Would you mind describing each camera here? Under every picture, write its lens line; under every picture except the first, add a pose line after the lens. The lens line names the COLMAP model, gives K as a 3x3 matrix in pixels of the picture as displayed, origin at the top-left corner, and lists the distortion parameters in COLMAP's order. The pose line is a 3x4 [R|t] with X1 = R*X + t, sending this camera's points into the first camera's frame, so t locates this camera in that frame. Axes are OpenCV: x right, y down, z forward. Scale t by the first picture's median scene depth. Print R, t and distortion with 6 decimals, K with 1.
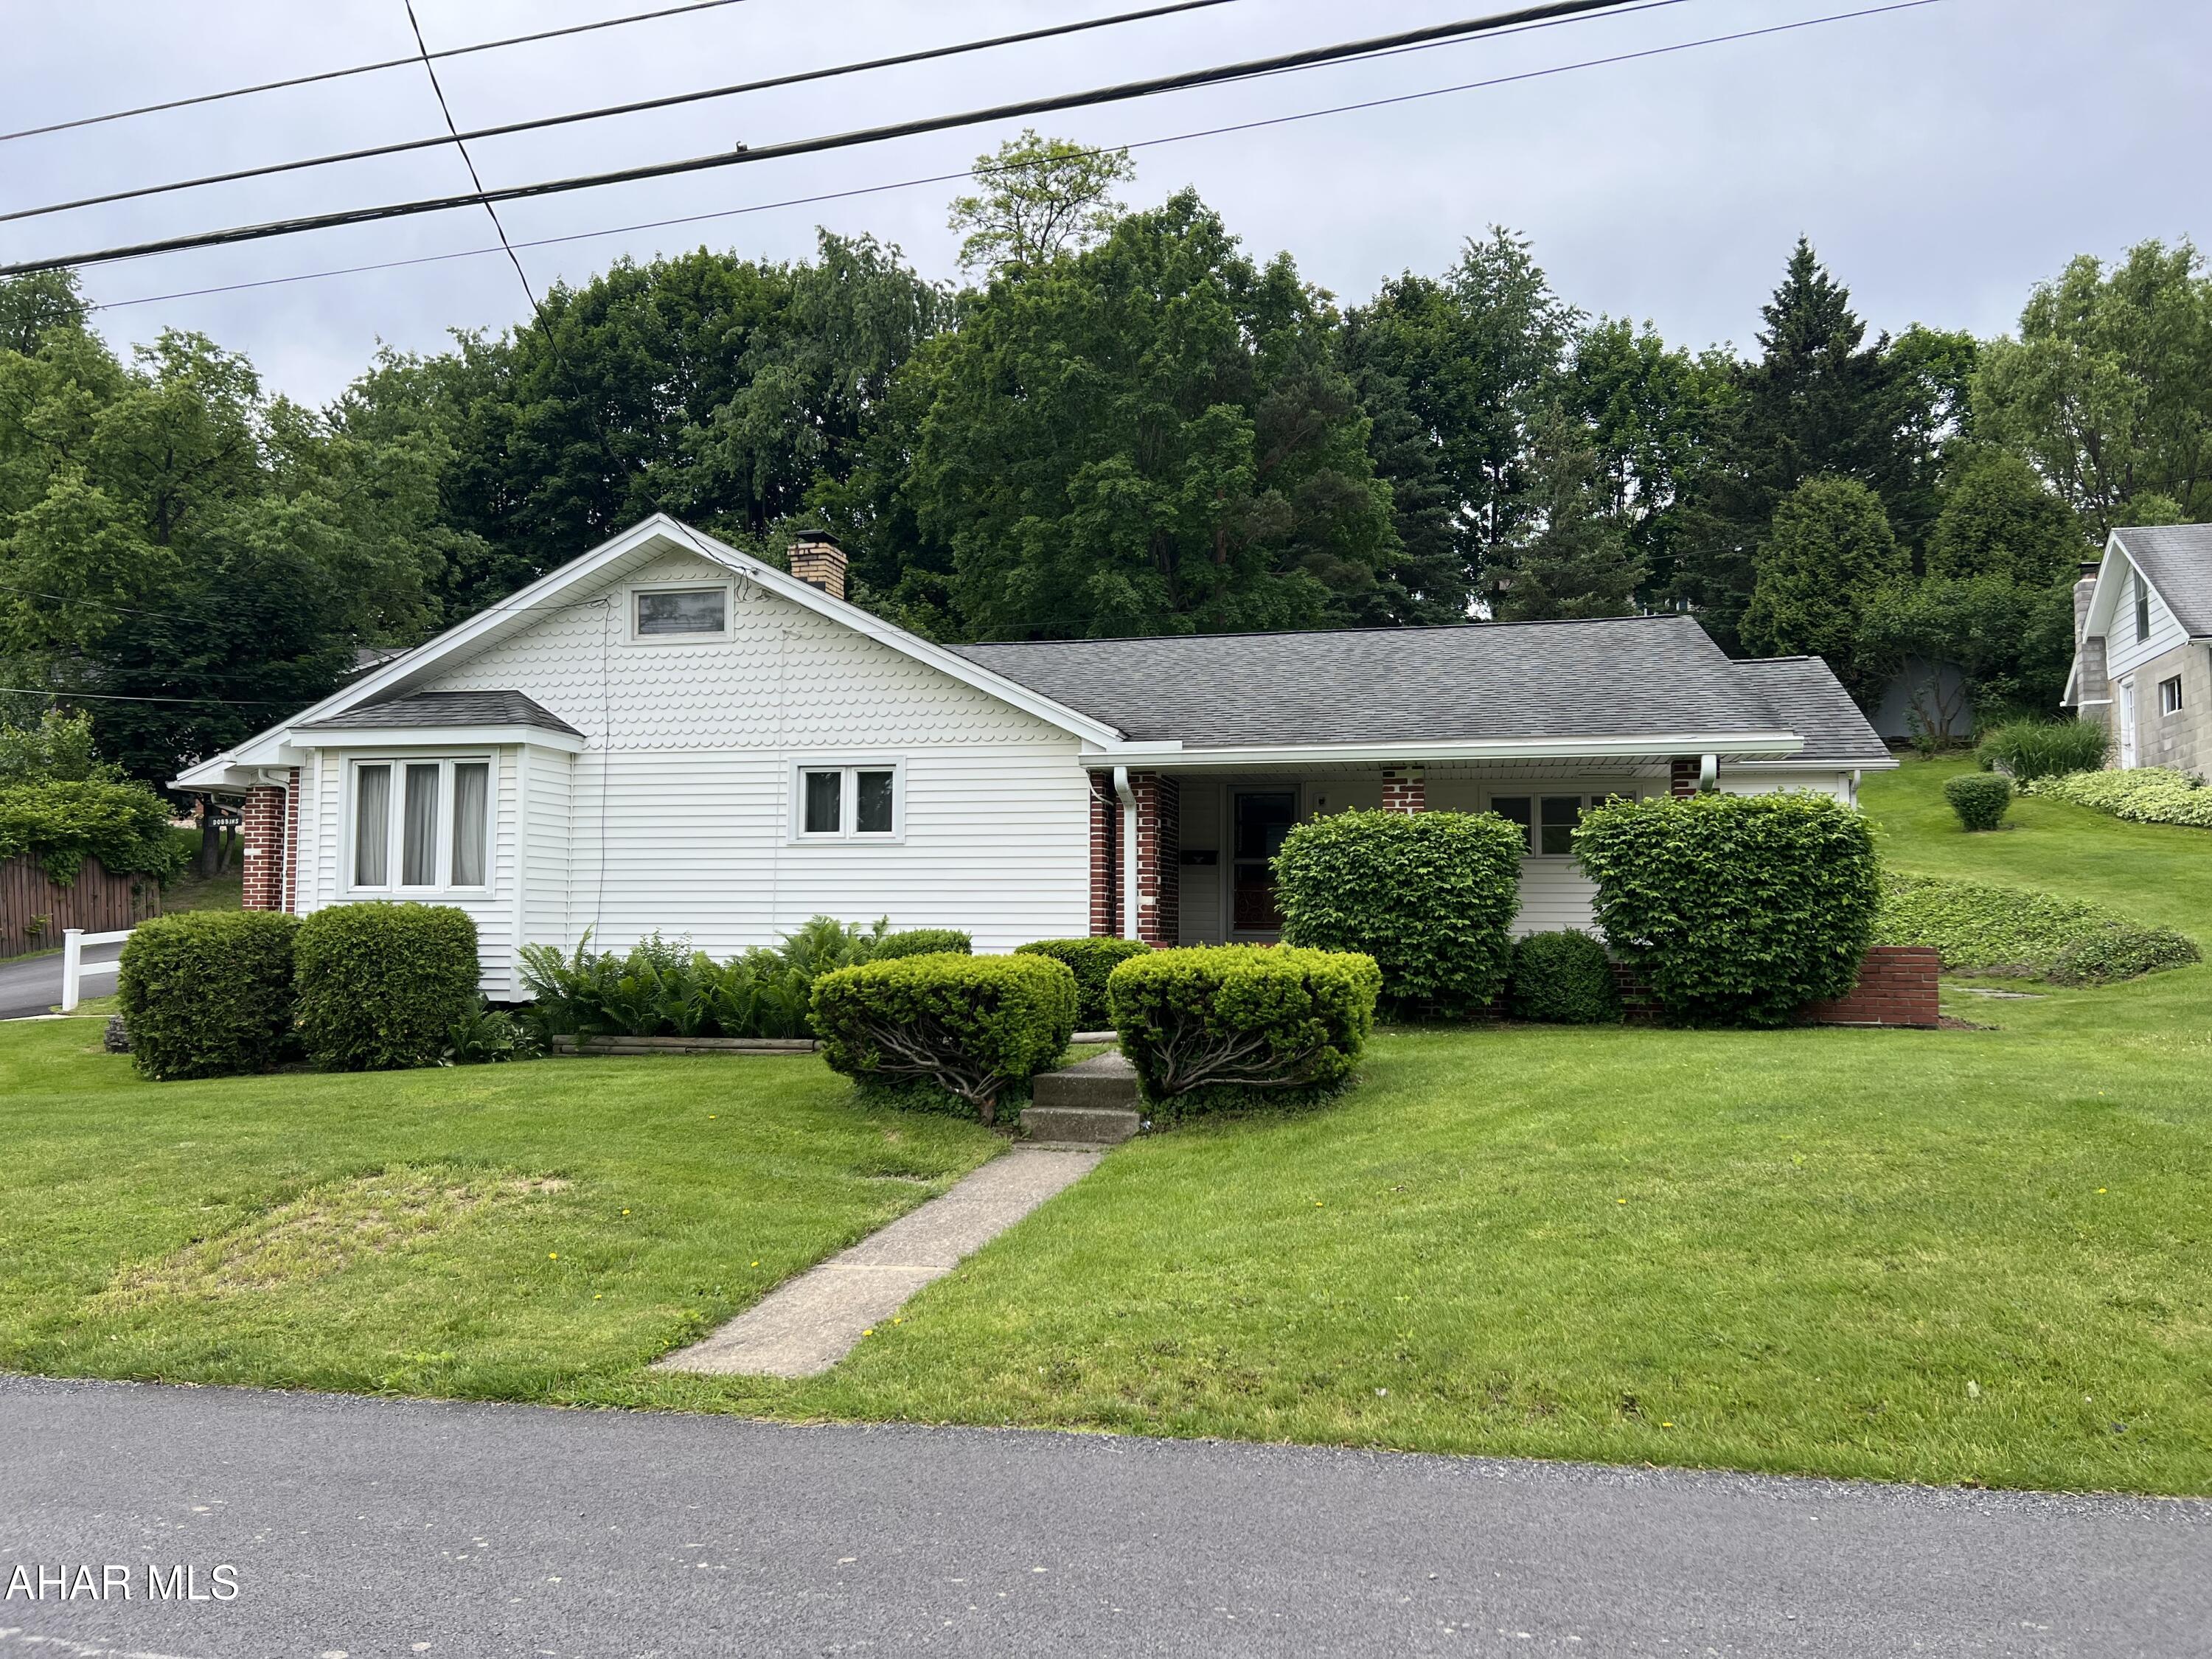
lens RADIAL K [[1645.6, 0, 1131.4], [0, 1645.6, 818.3], [0, 0, 1]] dist [0.077389, -0.082325]
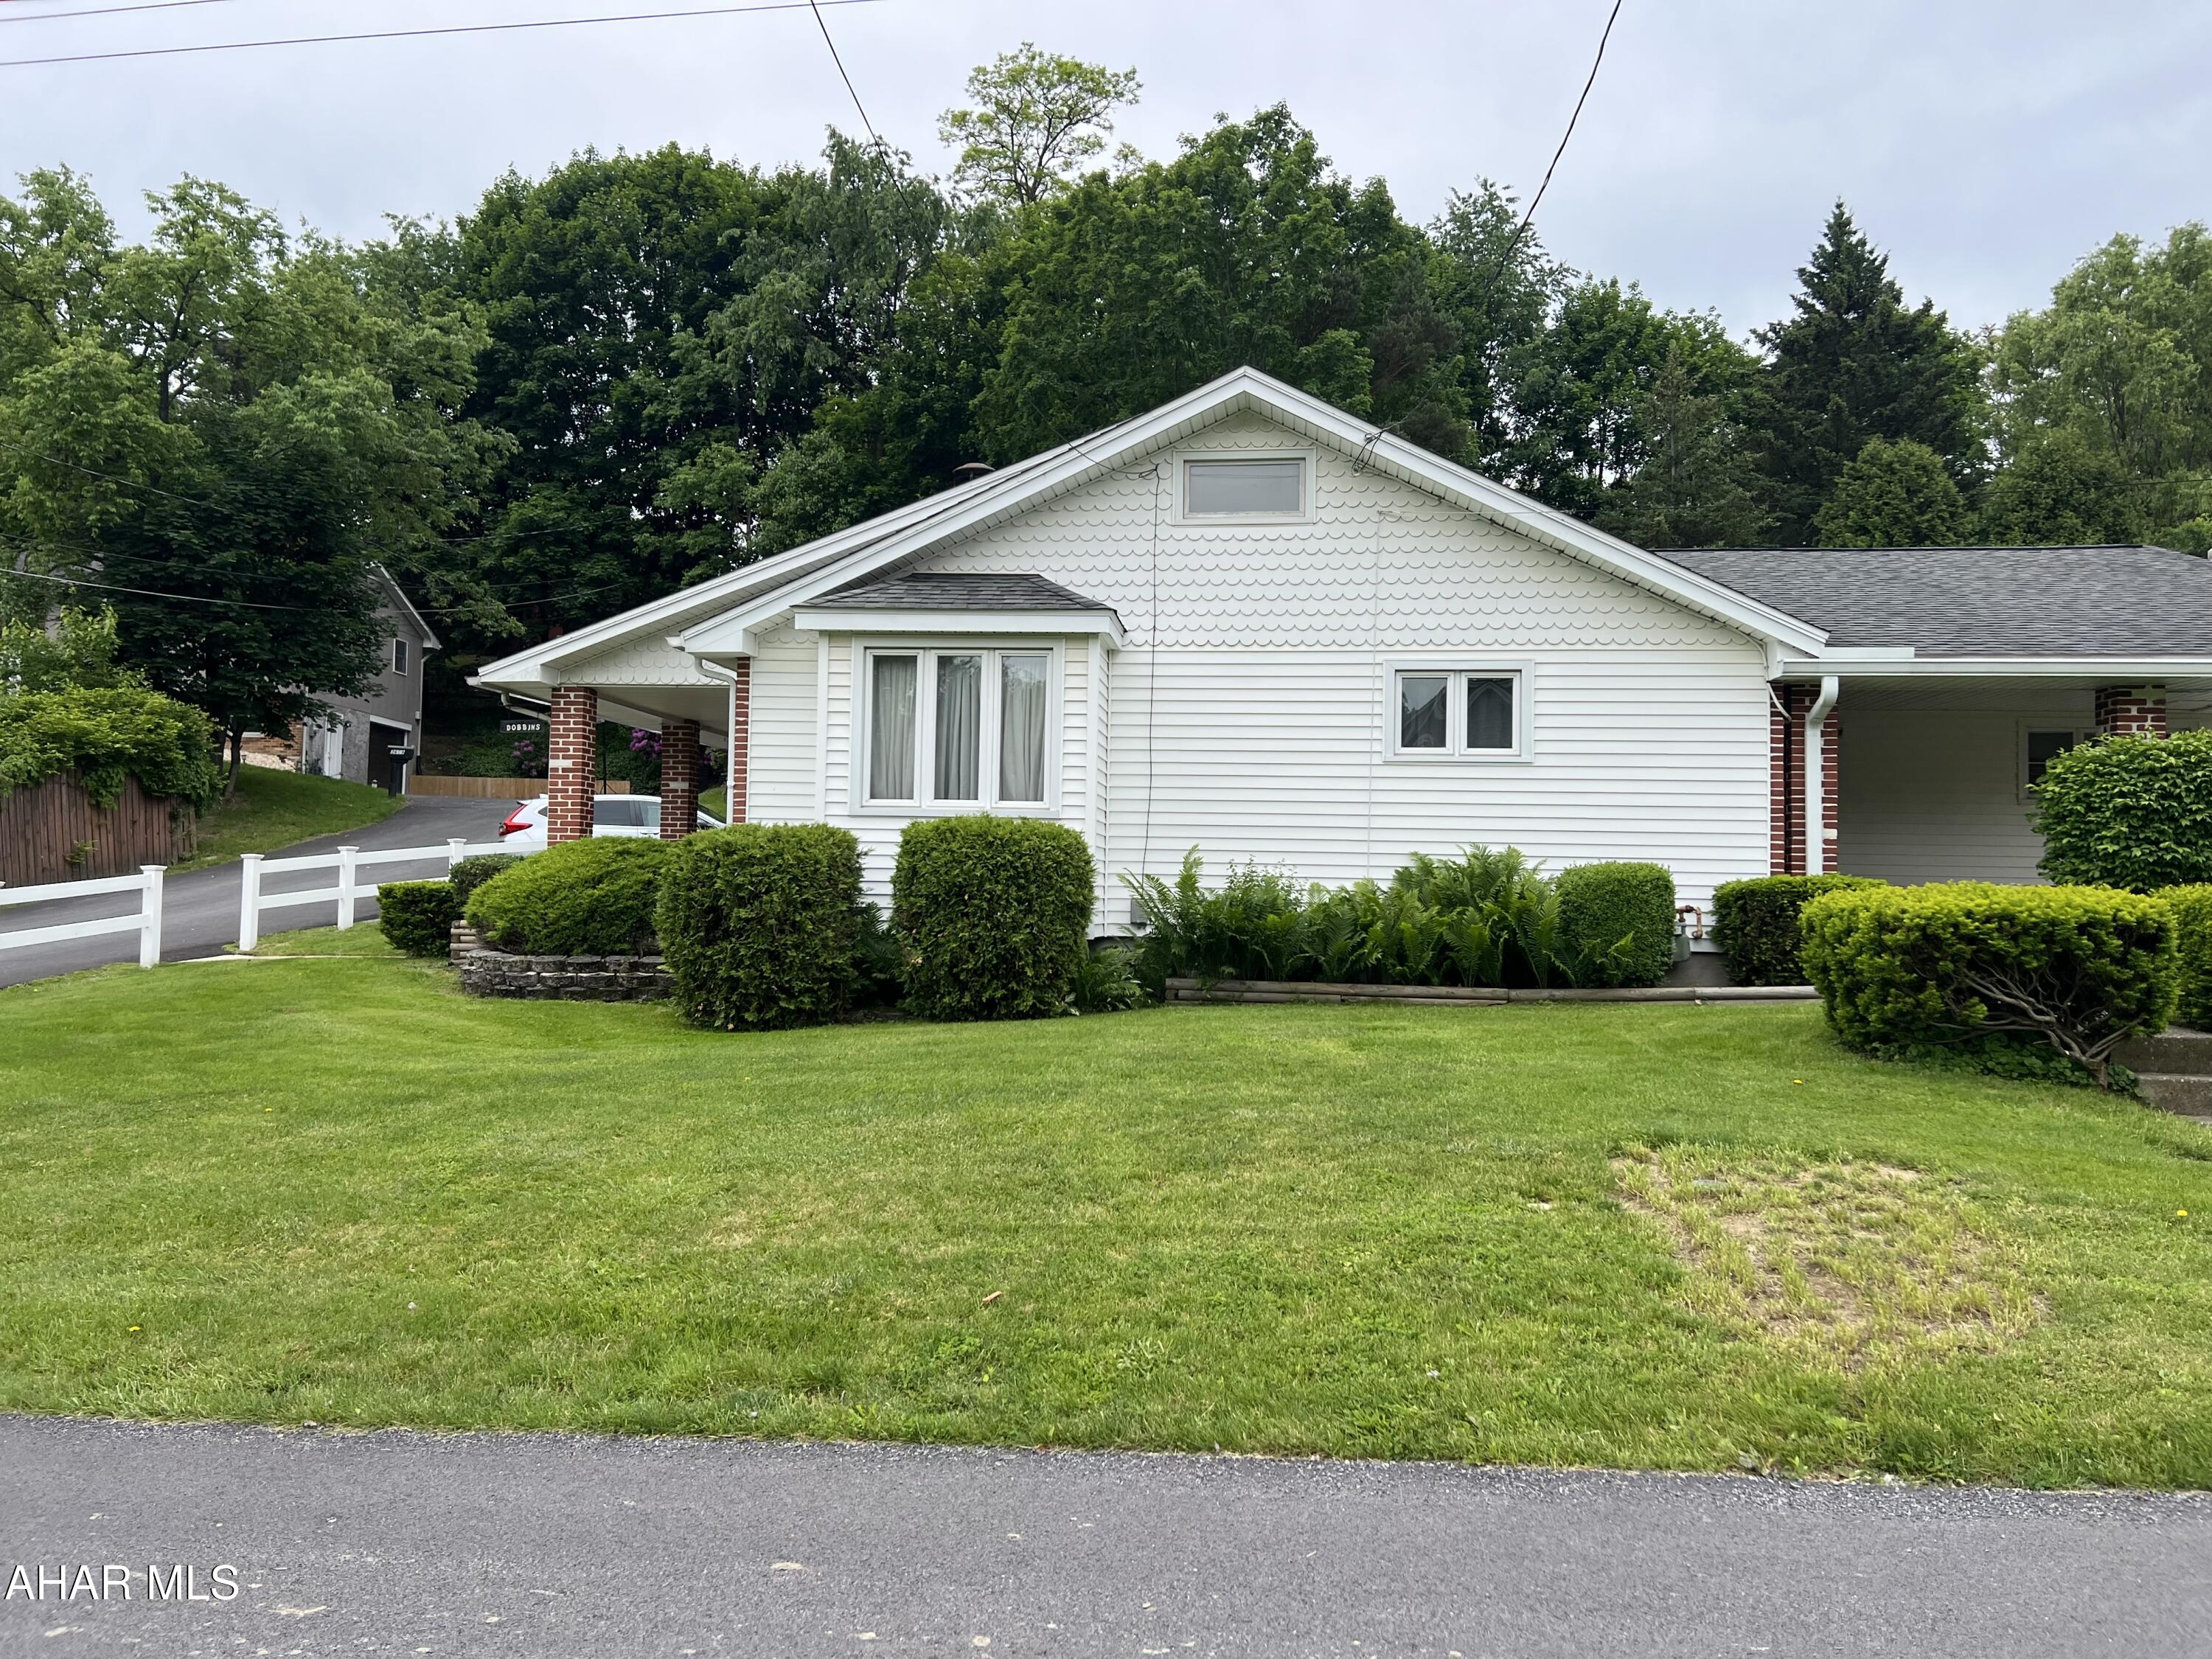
lens RADIAL K [[1641.9, 0, 1100.6], [0, 1641.9, 785.8], [0, 0, 1]] dist [0.079779, -0.085707]
pose [[0.992510, 0.021463, 0.120265, -0.216131], [-0.021935, 0.999756, 0.002607, 0.014043], [-0.120180, -0.005225, 0.992738, 0.081057]]
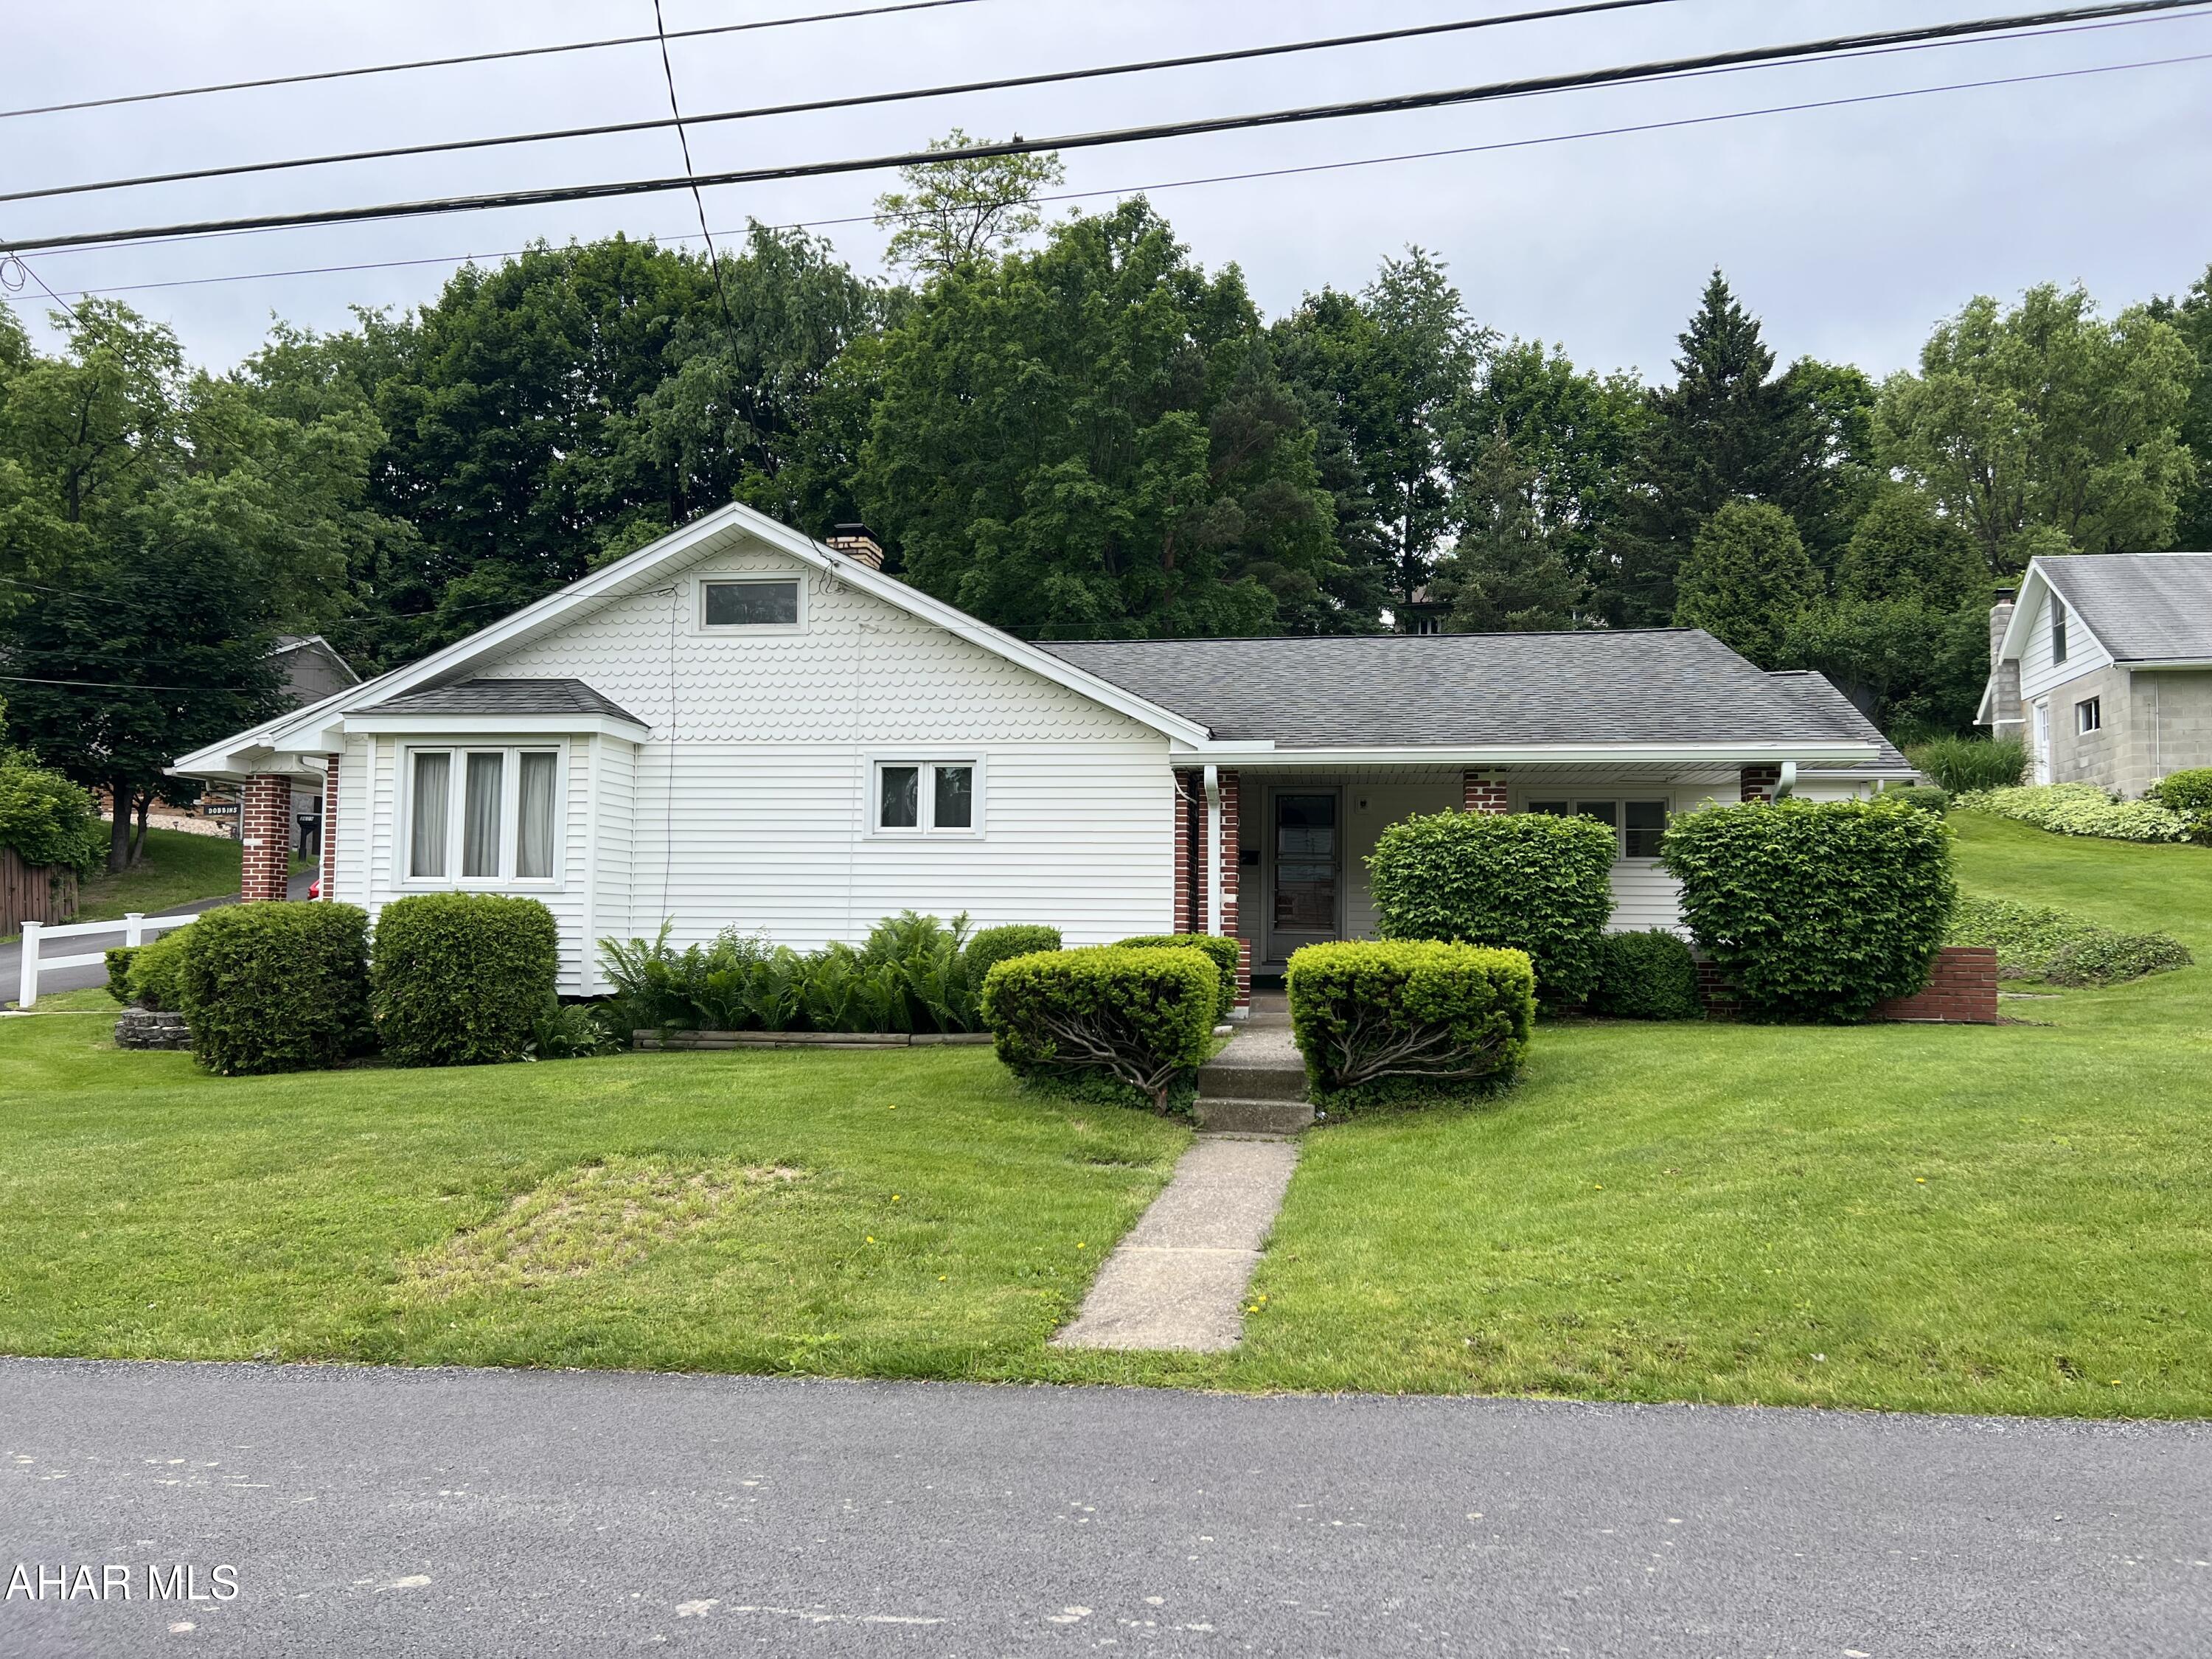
lens RADIAL K [[1645.6, 0, 1131.4], [0, 1645.6, 818.3], [0, 0, 1]] dist [0.077389, -0.082325]
pose [[0.996449, 0.012183, 0.083312, -0.061646], [-0.011895, 0.999921, -0.003952, 0.002562], [-0.083354, 0.002947, 0.996516, -0.001603]]
